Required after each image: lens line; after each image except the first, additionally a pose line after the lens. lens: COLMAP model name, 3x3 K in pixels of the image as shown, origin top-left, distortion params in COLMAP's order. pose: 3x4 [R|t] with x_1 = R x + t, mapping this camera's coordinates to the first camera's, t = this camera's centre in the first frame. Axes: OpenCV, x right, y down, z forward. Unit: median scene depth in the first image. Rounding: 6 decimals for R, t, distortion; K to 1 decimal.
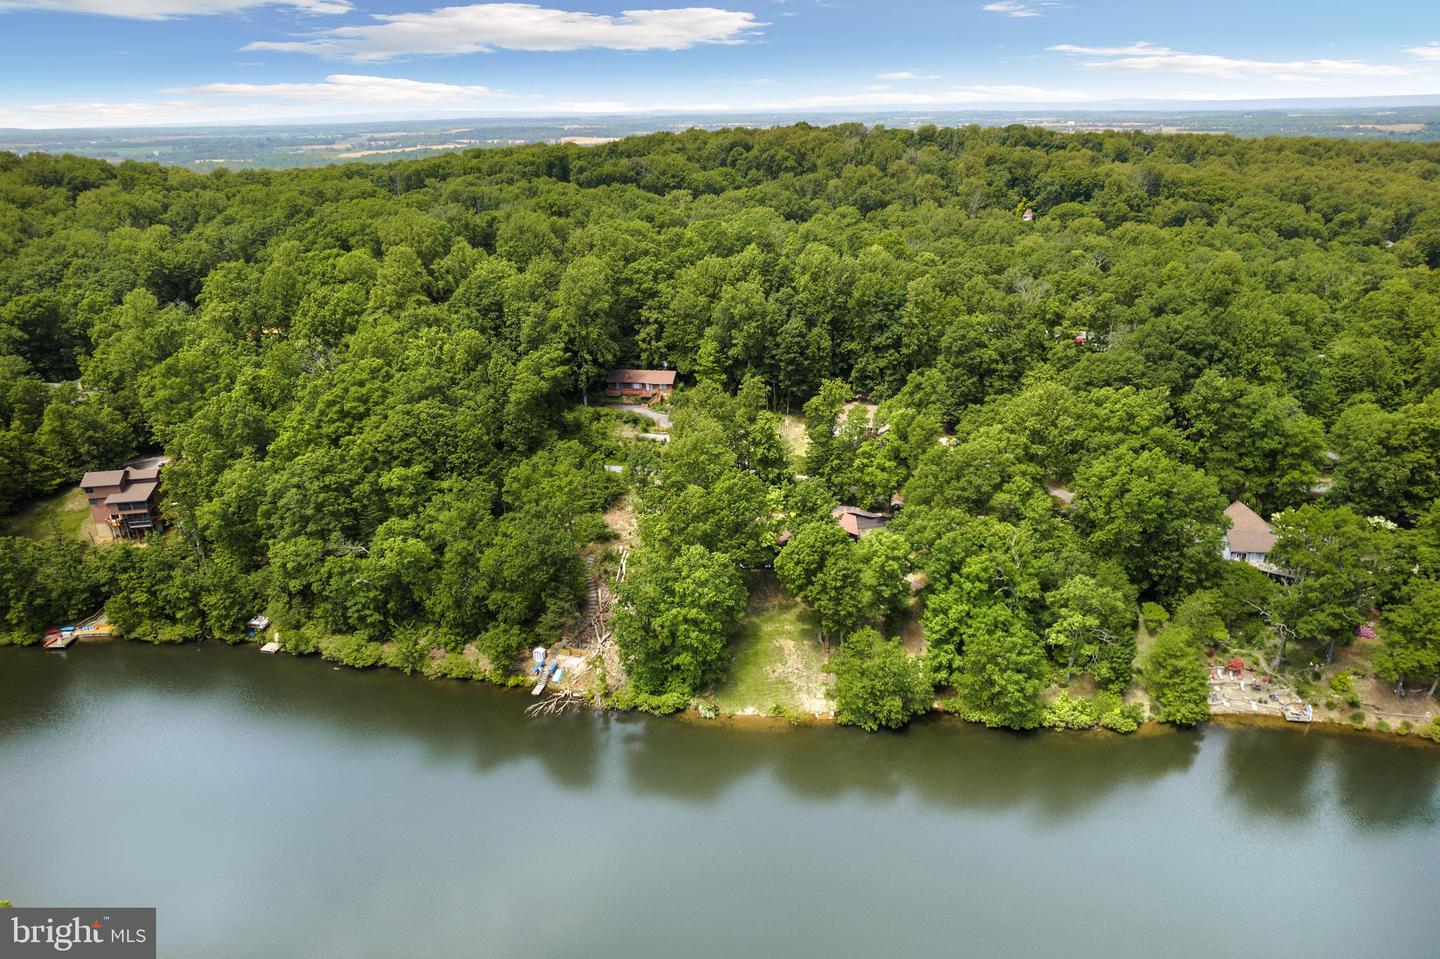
lens RADIAL K [[940.8, 0, 727.2], [0, 940.8, 488.5], [0, 0, 1]] dist [-0.065864, 0.061412]
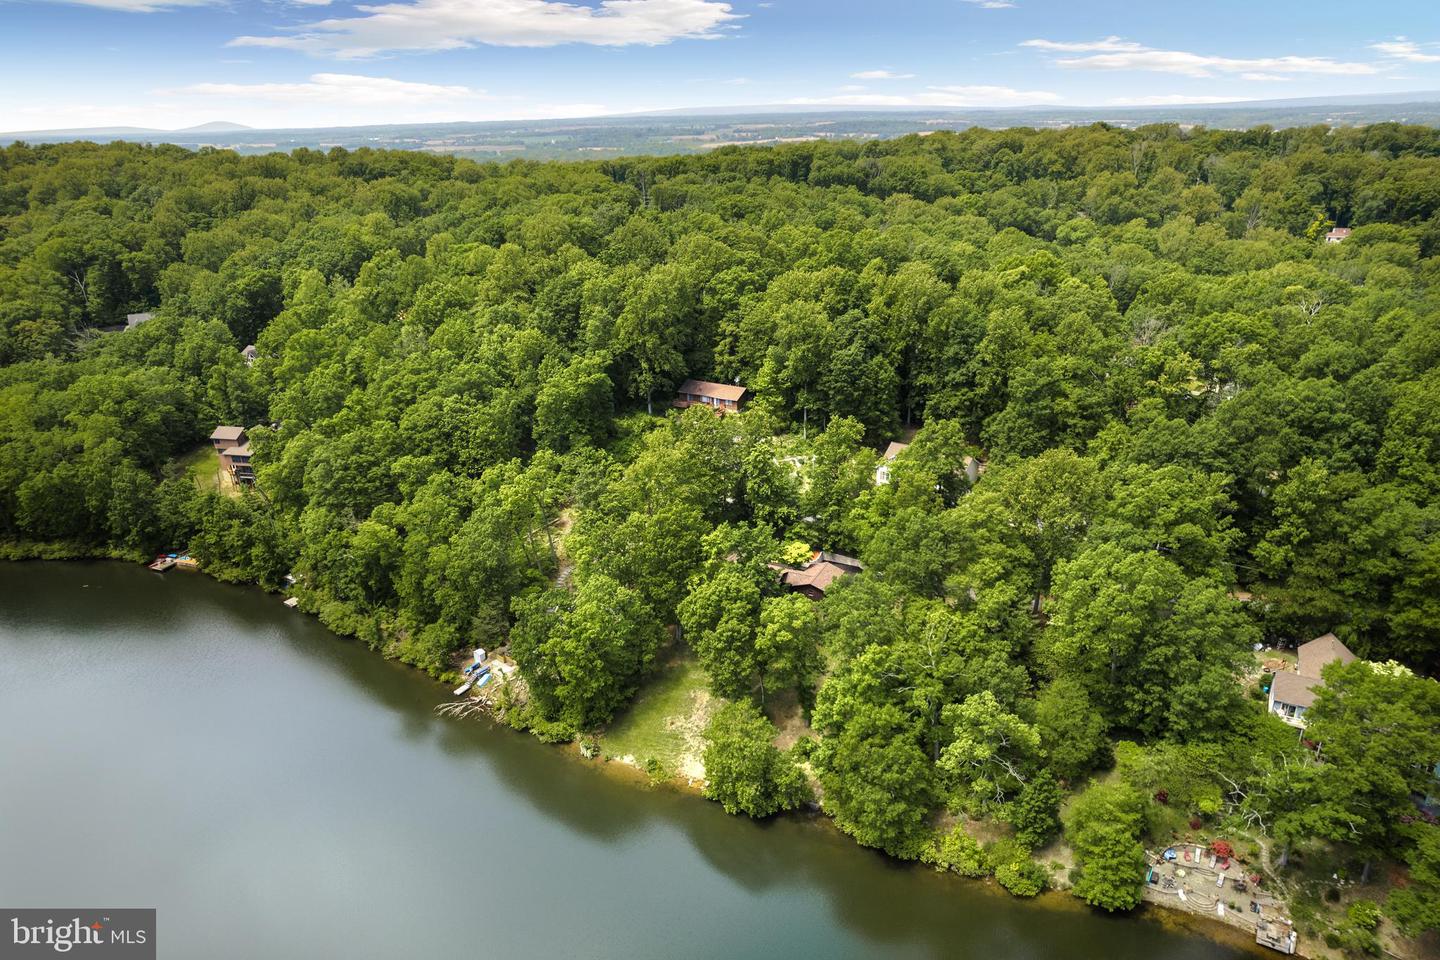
lens RADIAL K [[940.8, 0, 716.6], [0, 940.8, 487.5], [0, 0, 1]] dist [-0.065864, 0.061412]
pose [[0.929394, 0.133743, -0.344005, 0.338634], [-0.132153, 0.990829, 0.028179, -0.061907], [0.344619, 0.019272, 0.938545, 0.122346]]
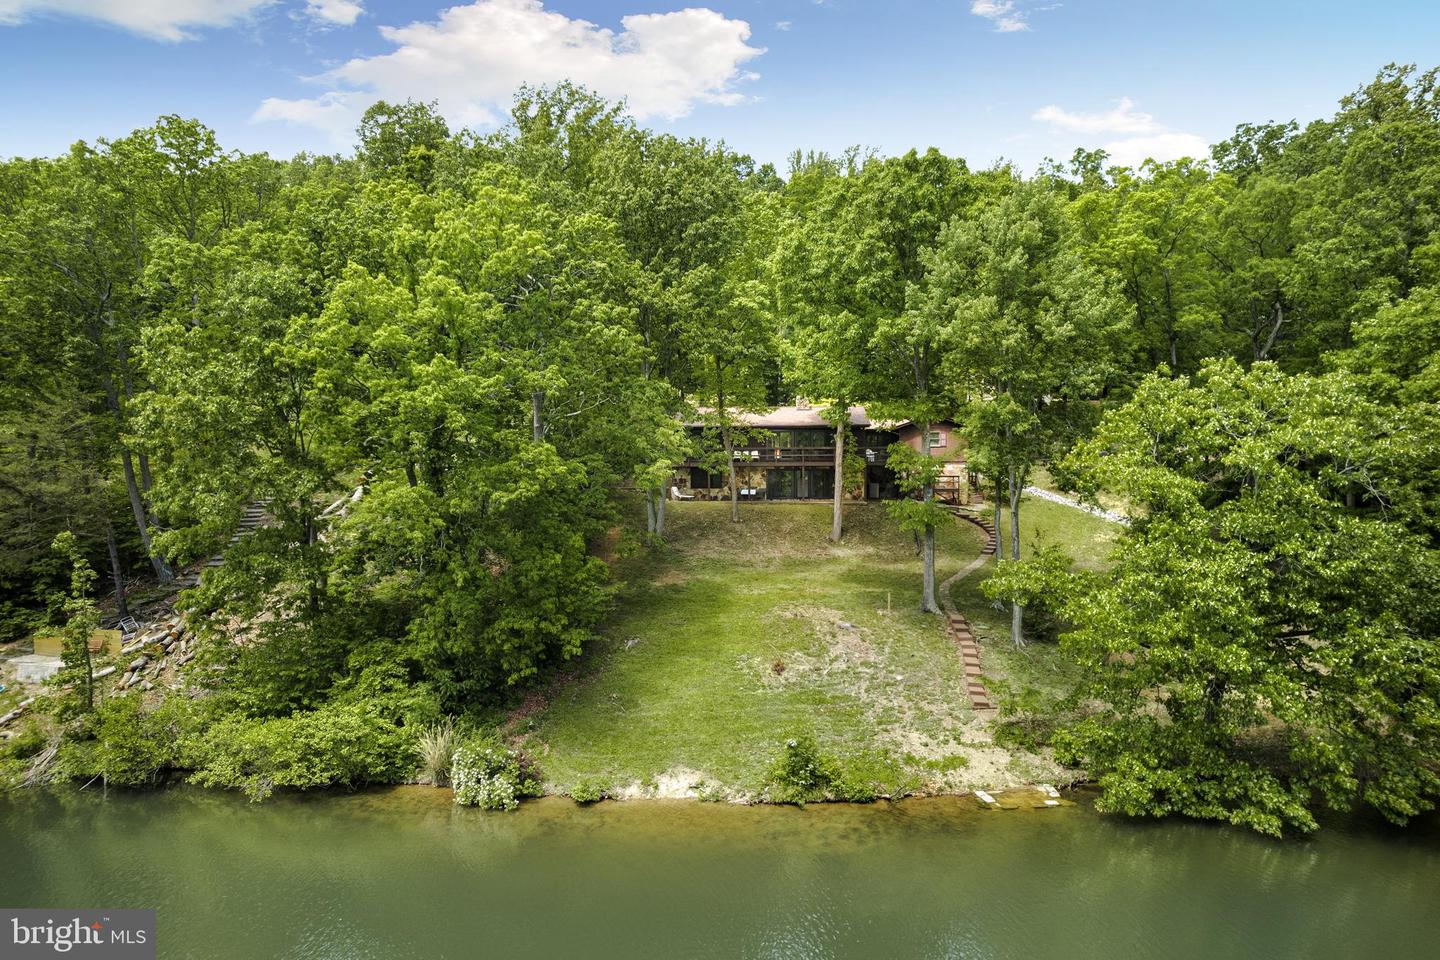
lens RADIAL K [[940.8, 0, 720.1], [0, 940.8, 472.7], [0, 0, 1]] dist [-0.065864, 0.061412]
pose [[0.999766, 0.012352, 0.017786, 0.024911], [-0.004508, 0.922079, -0.386974, 0.219217], [-0.021180, 0.386803, 0.921919, 0.659360]]
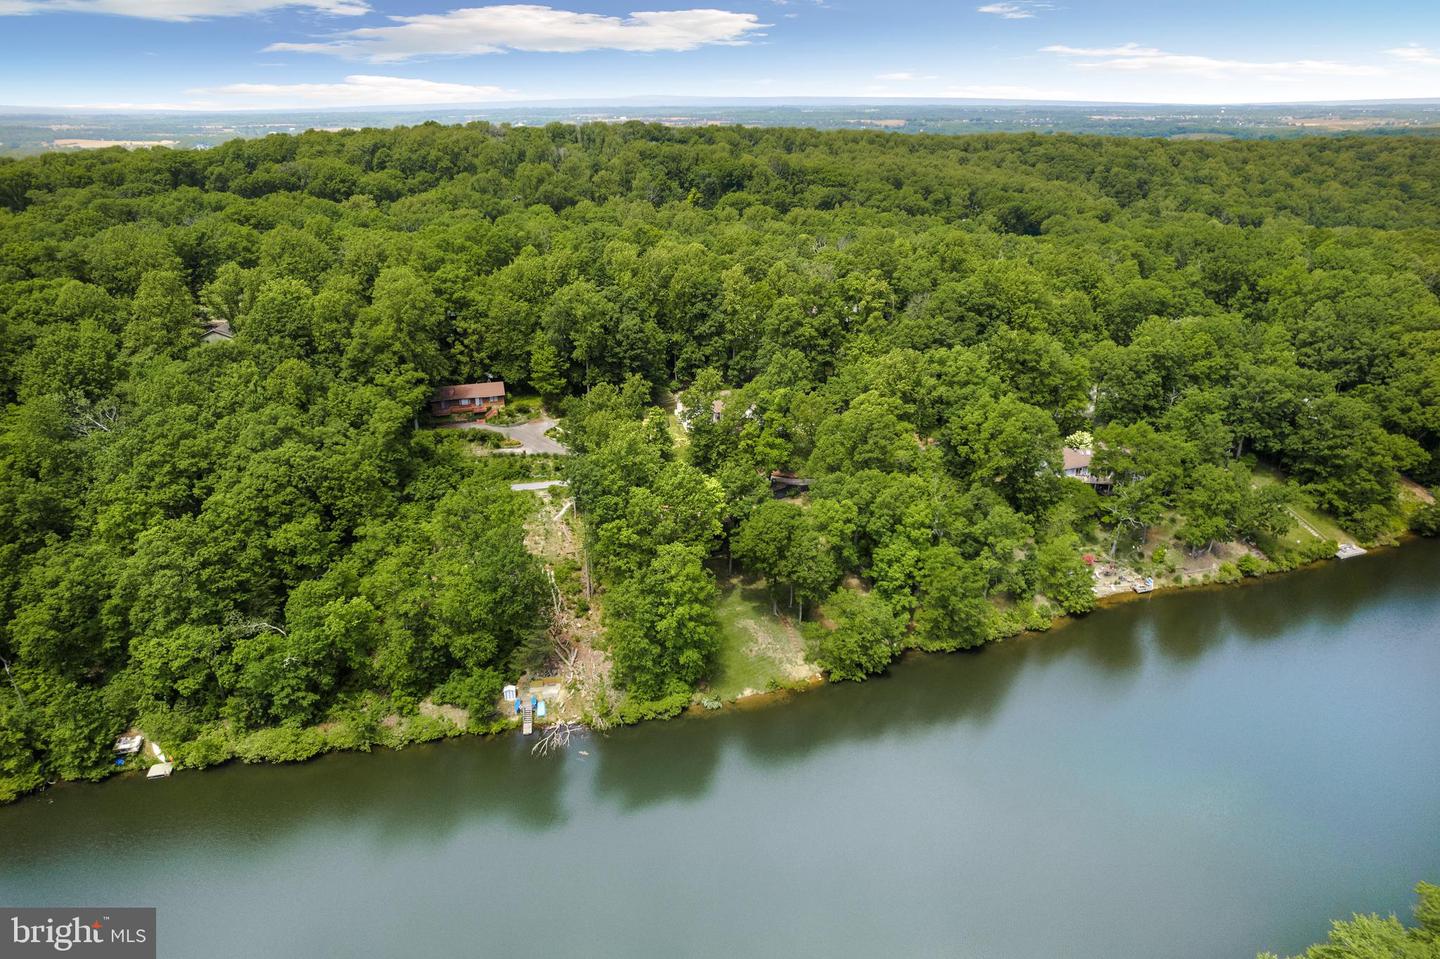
lens RADIAL K [[940.8, 0, 732.2], [0, 940.8, 464.2], [0, 0, 1]] dist [-0.065864, 0.061412]
pose [[0.899627, -0.149725, 0.410188, -0.323858], [0.157698, 0.987380, 0.014544, -0.024045], [-0.407189, 0.051602, 0.911885, 0.047243]]
